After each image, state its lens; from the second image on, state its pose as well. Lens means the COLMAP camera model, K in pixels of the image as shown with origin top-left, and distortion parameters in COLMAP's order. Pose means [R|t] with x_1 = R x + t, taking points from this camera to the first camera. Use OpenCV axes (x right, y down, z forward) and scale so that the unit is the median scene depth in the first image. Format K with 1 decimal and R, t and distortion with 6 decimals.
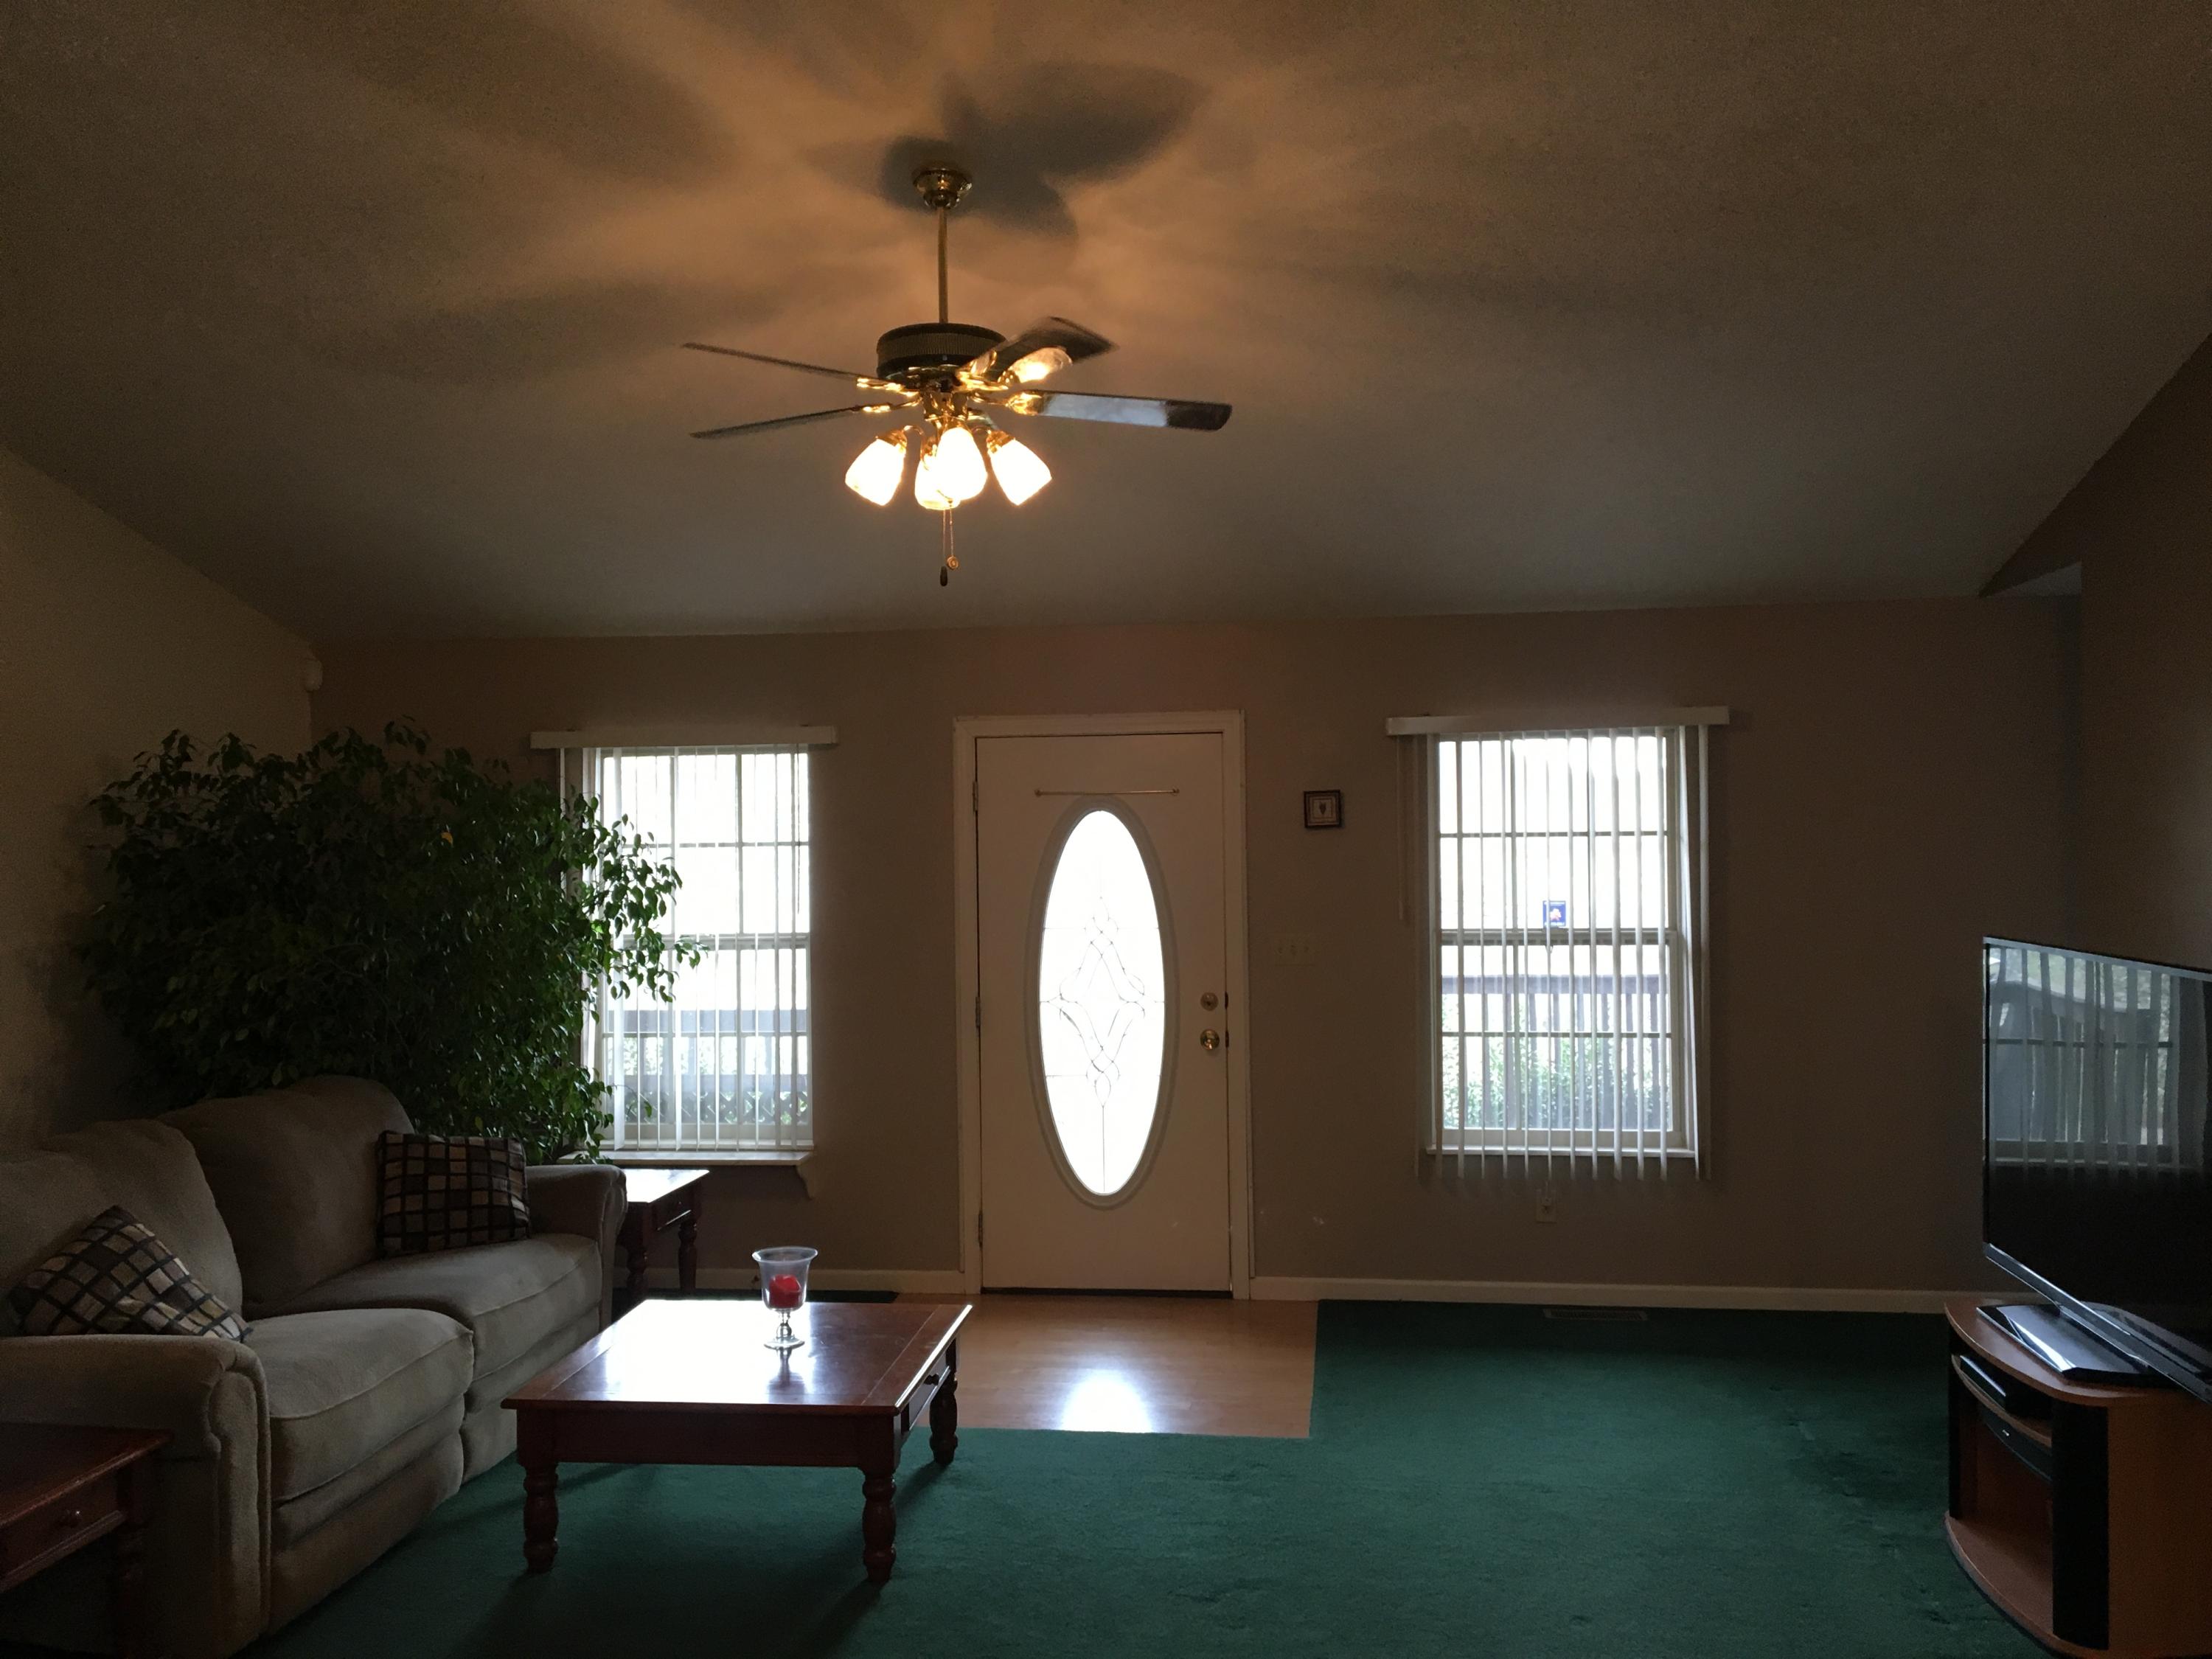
lens RADIAL K [[1856.6, 0, 1106.0], [0, 1856.6, 829.5], [0, 0, 1]] dist [0.104048, -0.140111]
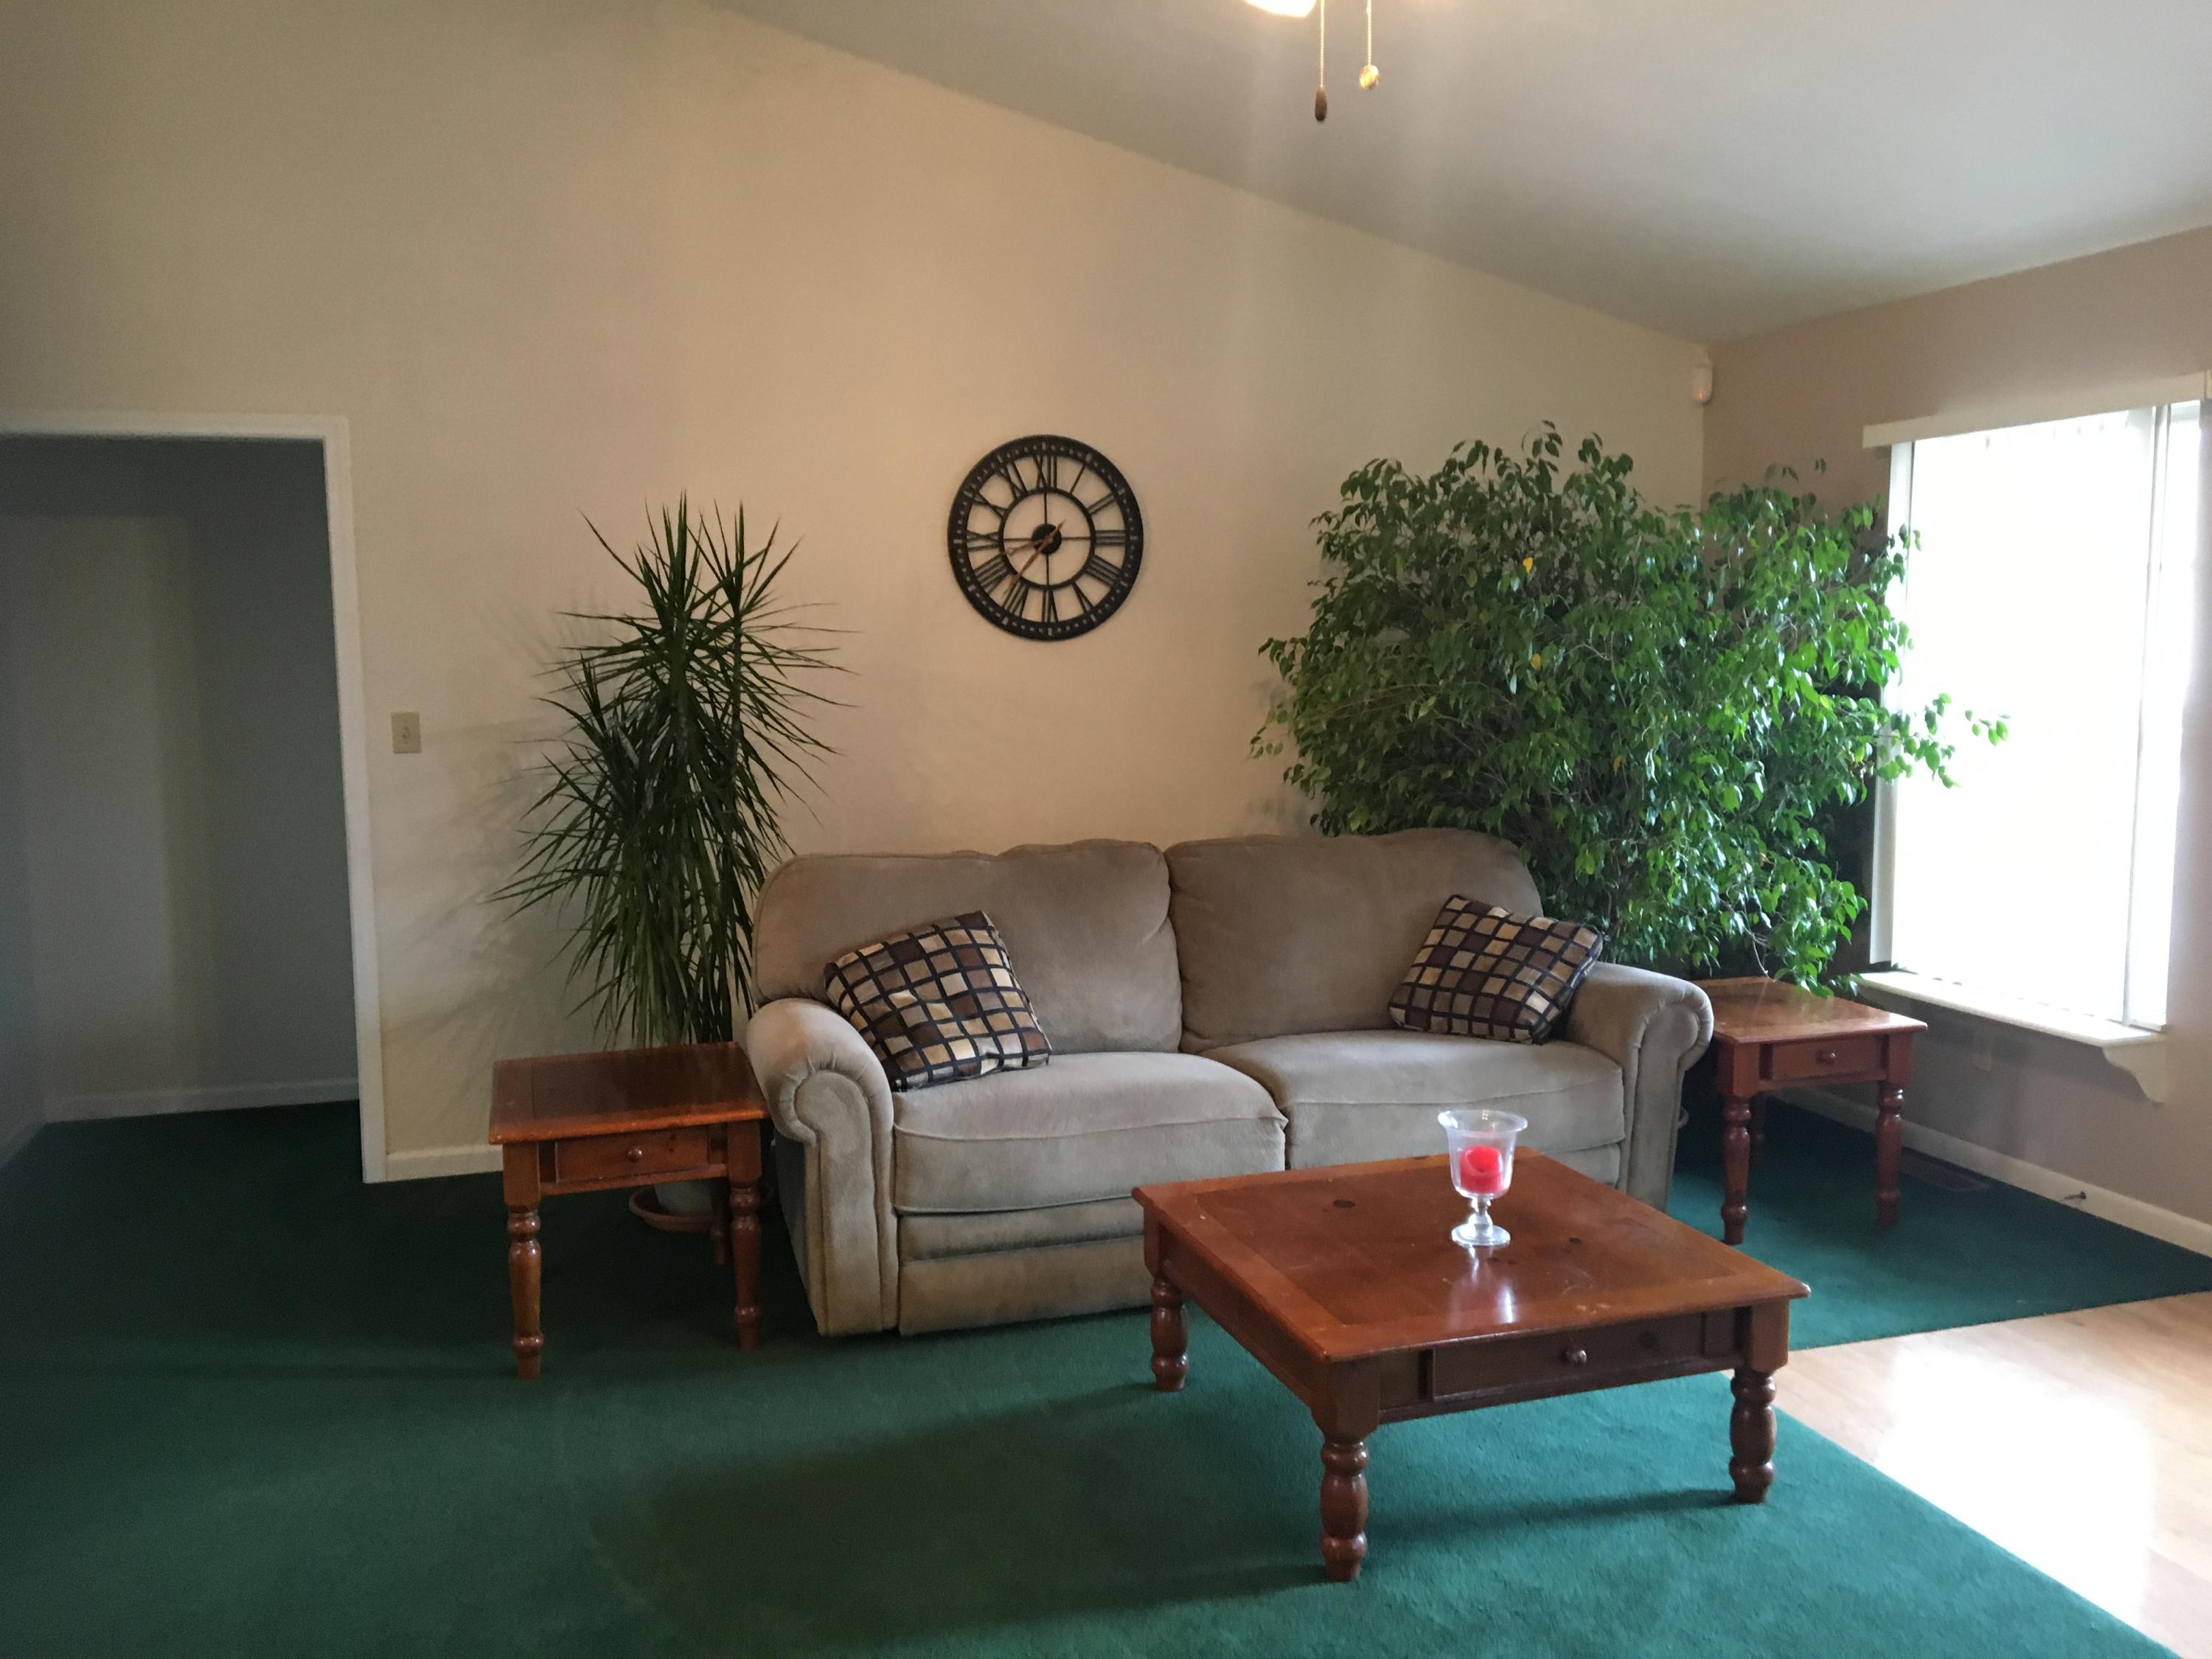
lens RADIAL K [[1856.6, 0, 1106.0], [0, 1856.6, 829.5], [0, 0, 1]] dist [0.104048, -0.140111]
pose [[0.414624, 0.102618, -0.904188, 0.458417], [0.013330, 0.992830, 0.118791, 0.027536], [0.909895, -0.061307, 0.410283, 0.633275]]
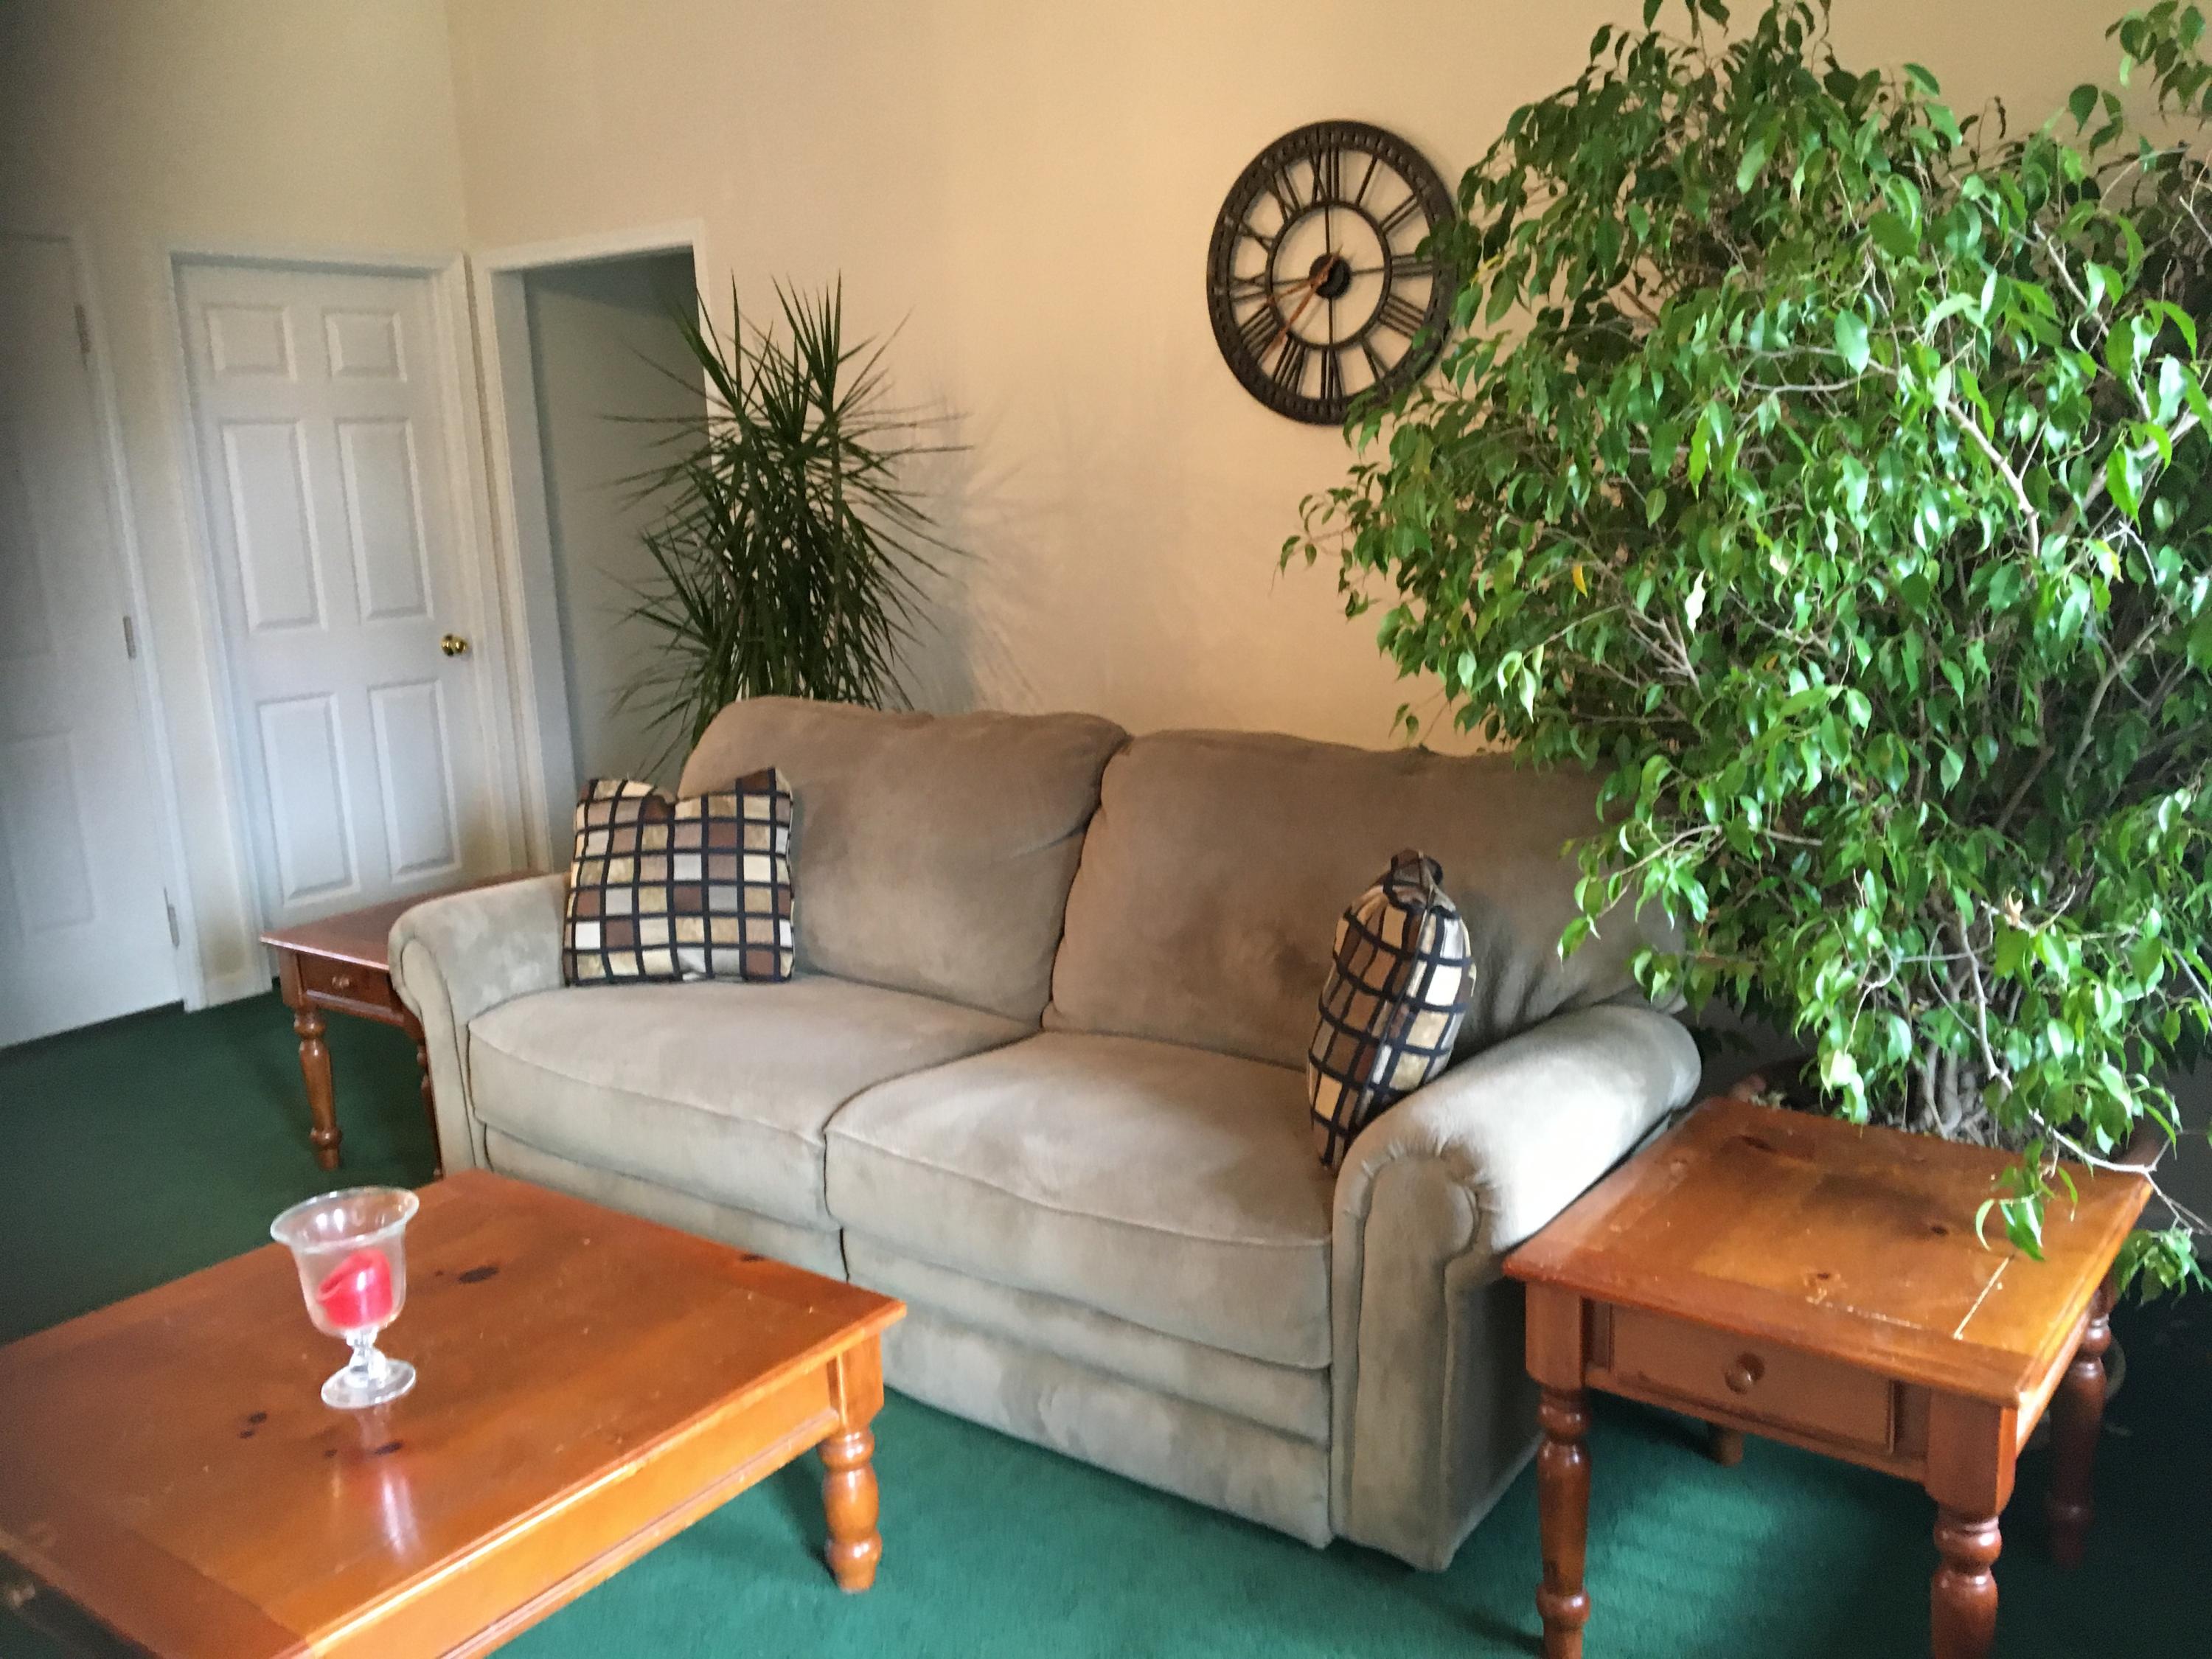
lens RADIAL K [[1856.6, 0, 1106.0], [0, 1856.6, 829.5], [0, 0, 1]] dist [0.104048, -0.140111]
pose [[-0.492123, 0.190443, -0.849439, 0.127474], [0.041933, 0.979830, 0.195383, 0.061075], [0.869515, 0.060533, -0.490183, 1.505921]]
